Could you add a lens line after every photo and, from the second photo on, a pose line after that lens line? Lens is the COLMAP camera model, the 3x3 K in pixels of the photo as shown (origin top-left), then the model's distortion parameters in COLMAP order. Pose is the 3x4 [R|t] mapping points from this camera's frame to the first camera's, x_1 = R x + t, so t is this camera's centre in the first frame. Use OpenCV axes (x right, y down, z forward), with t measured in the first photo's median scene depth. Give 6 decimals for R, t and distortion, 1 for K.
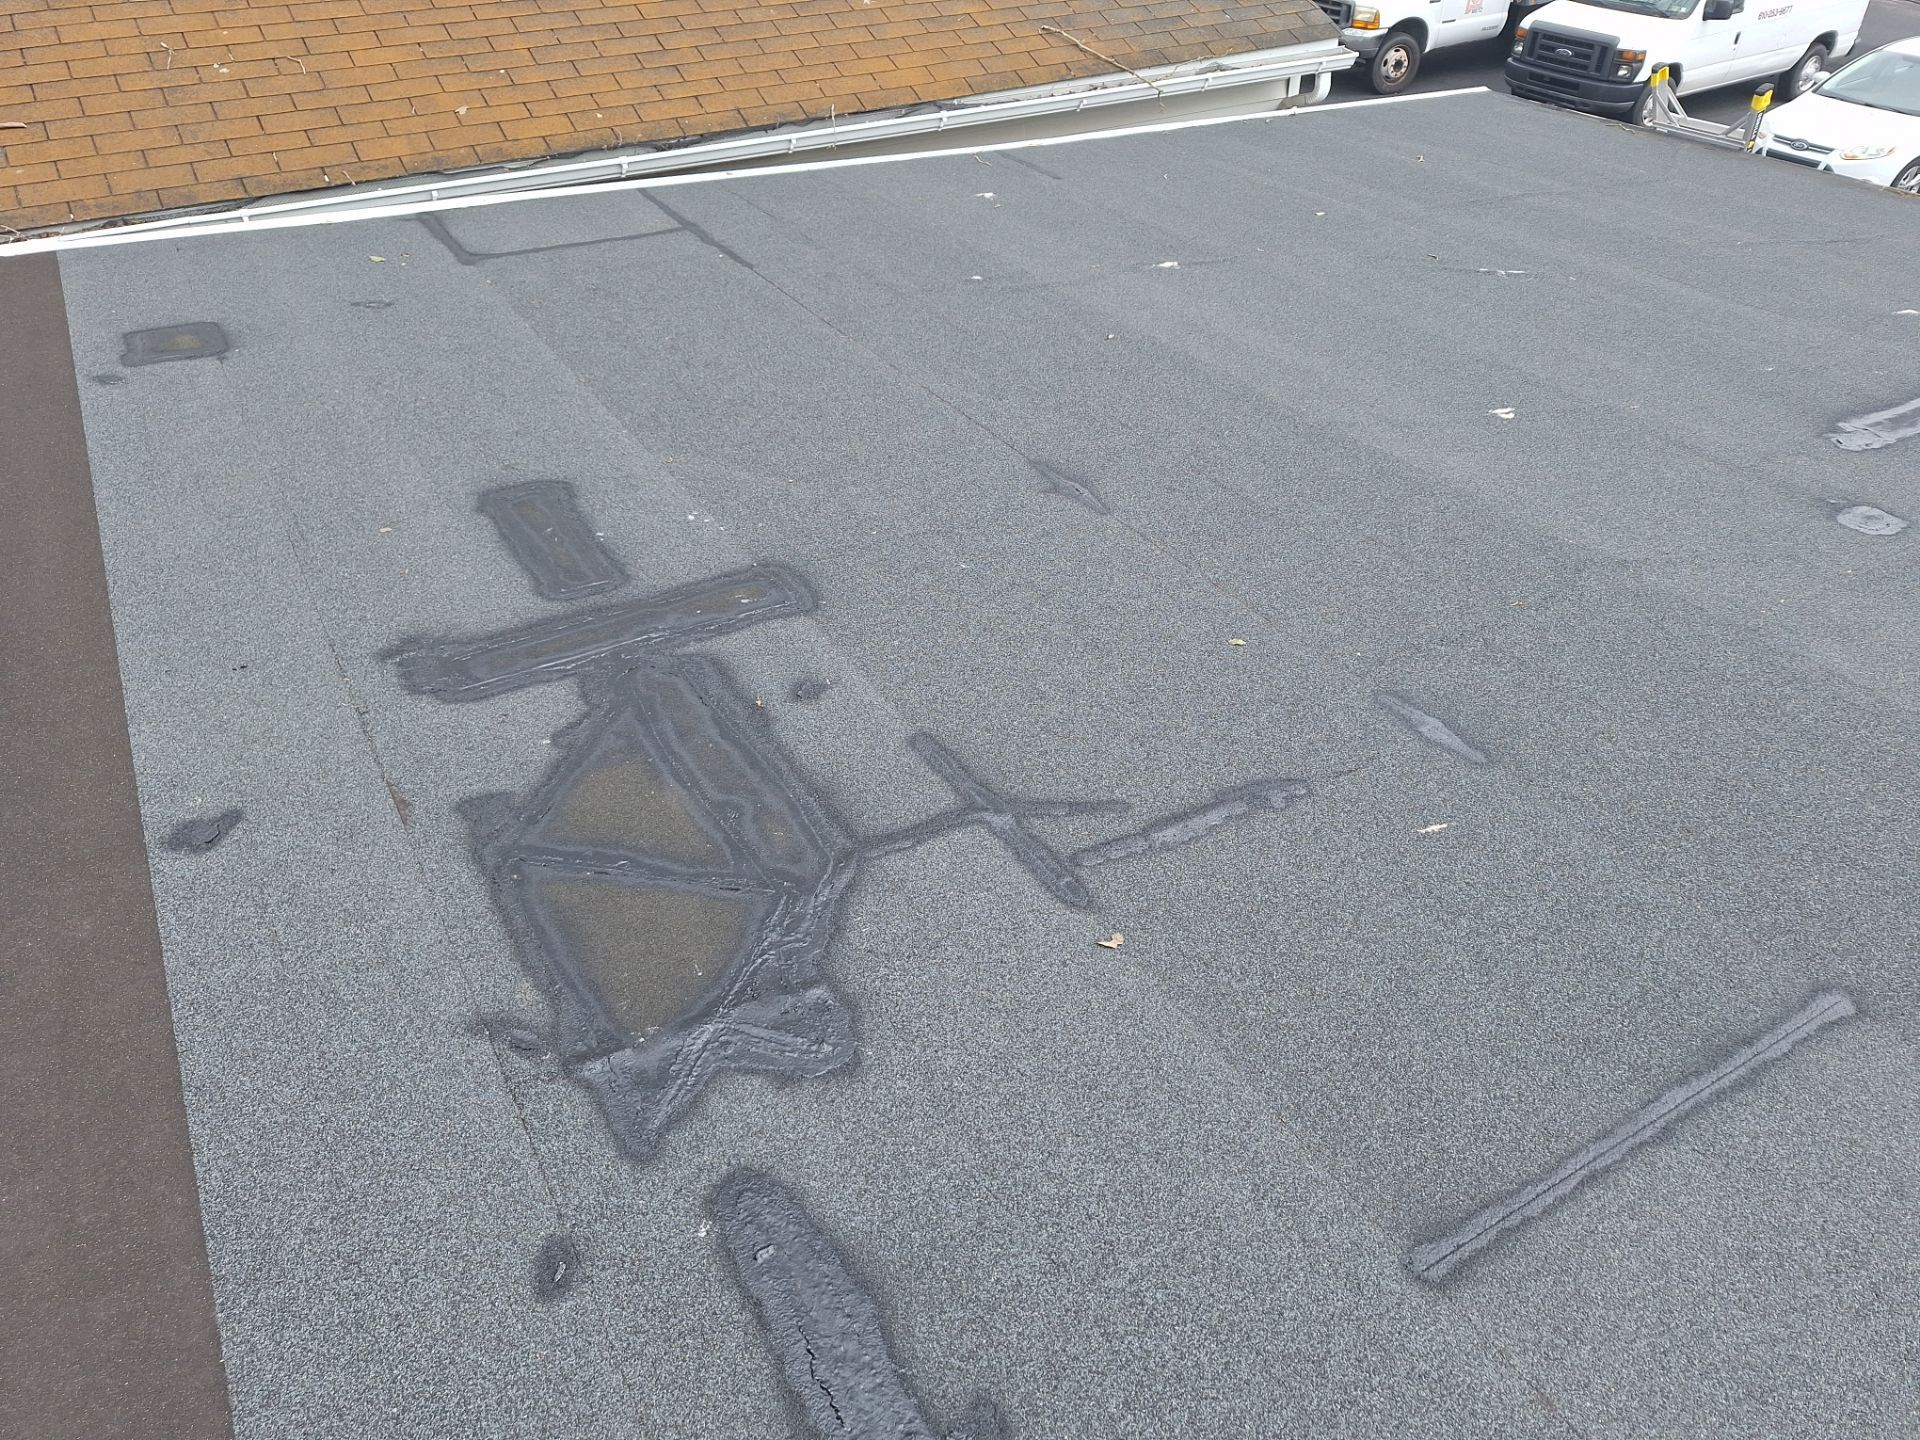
lens RADIAL K [[1290.7, 0, 960.0], [0, 1290.7, 720.0], [0, 0, 1]] dist [-0.004040, -0.002854]
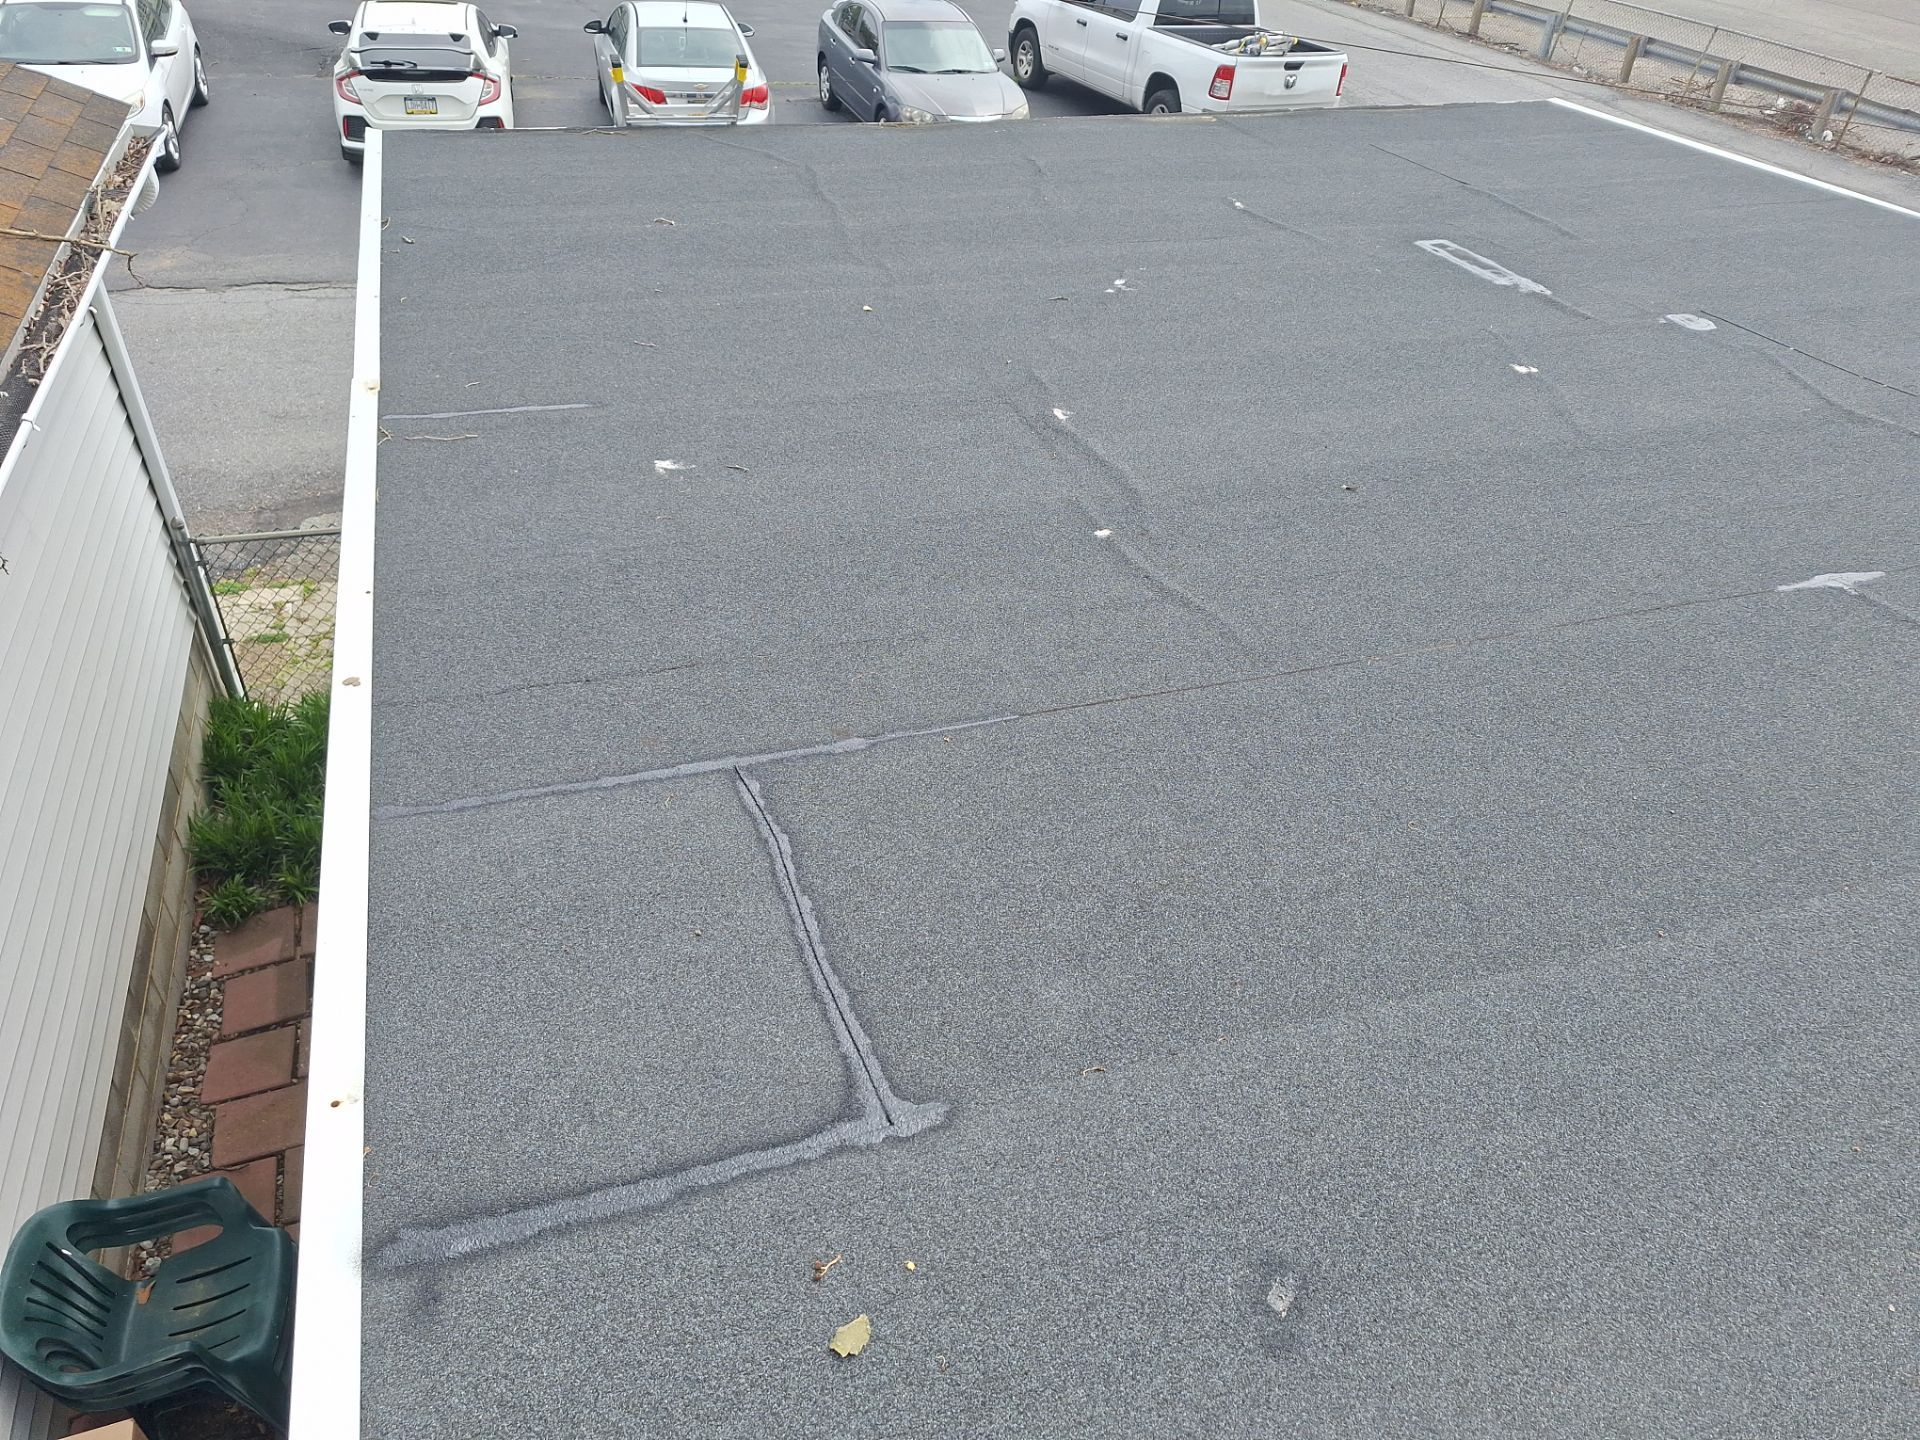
lens RADIAL K [[1290.7, 0, 960.0], [0, 1290.7, 720.0], [0, 0, 1]] dist [-0.004040, -0.002854]
pose [[0.194066, -0.590365, 0.783459, -0.603027], [0.541205, 0.730537, 0.416428, -0.588228], [-0.818190, 0.343197, 0.461281, 0.750269]]
